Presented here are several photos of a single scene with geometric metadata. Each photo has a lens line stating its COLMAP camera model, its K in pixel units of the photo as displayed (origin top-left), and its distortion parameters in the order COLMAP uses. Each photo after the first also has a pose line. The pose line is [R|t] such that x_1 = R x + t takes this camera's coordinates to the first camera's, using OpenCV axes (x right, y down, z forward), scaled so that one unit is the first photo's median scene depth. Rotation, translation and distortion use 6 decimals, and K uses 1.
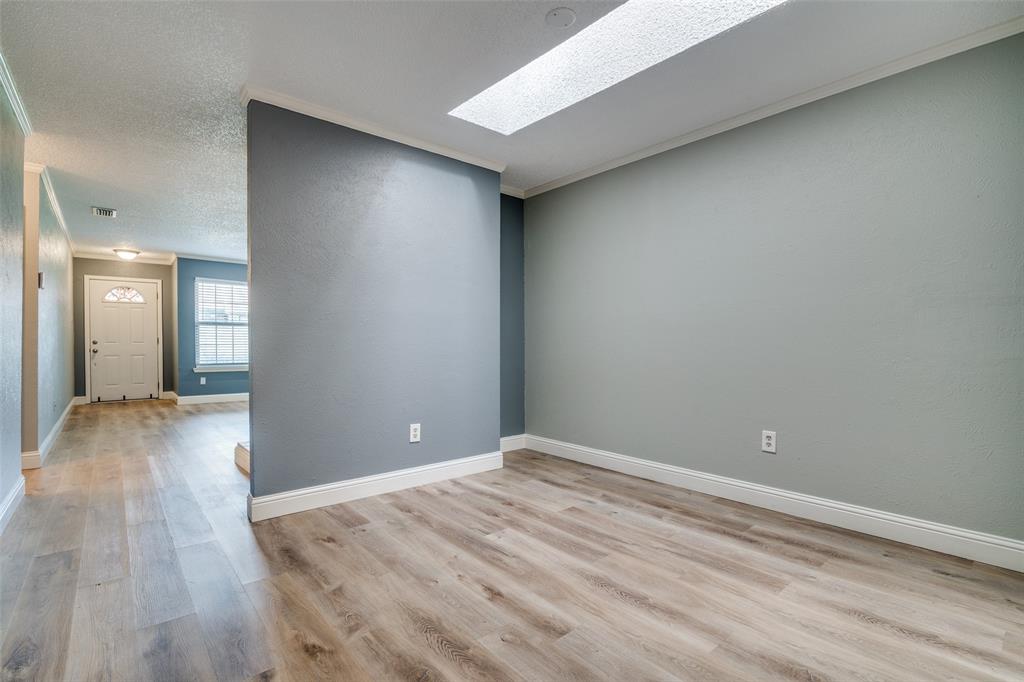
lens RADIAL K [[478.8, 0, 509.7], [0, 478.8, 345.1], [0, 0, 1]] dist [-0.017537, -0.000298]
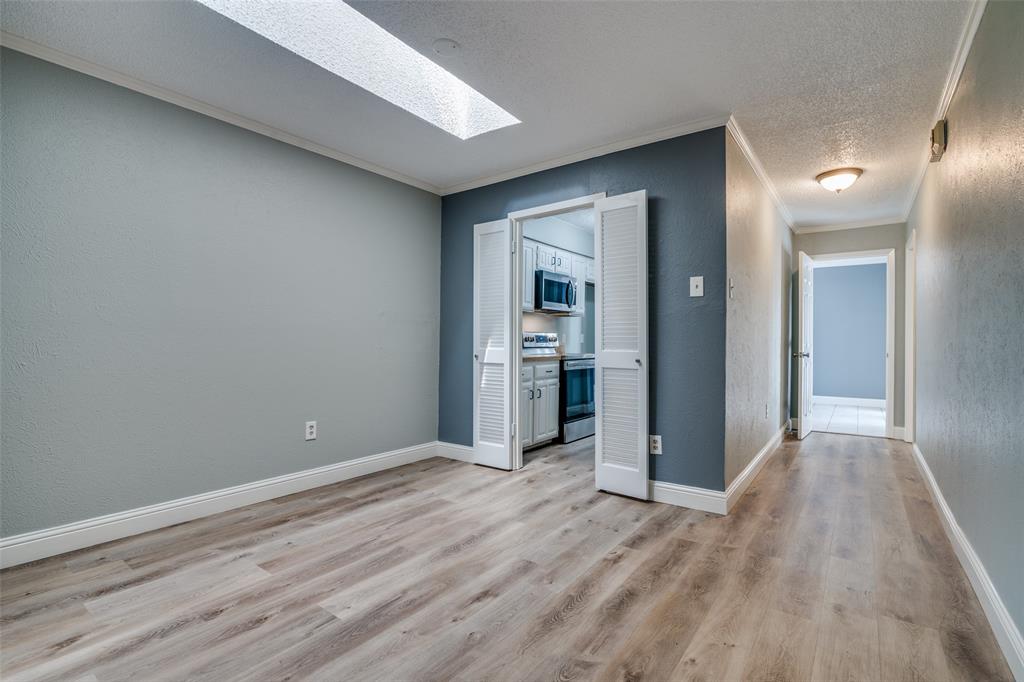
lens RADIAL K [[478.8, 0, 507.6], [0, 478.8, 339.6], [0, 0, 1]] dist [-0.017537, -0.000298]
pose [[-0.229121, 0.002047, 0.973396, -0.971699], [0.002051, 0.999997, -0.001620, -0.023011], [-0.973396, 0.001625, -0.229124, 1.109408]]
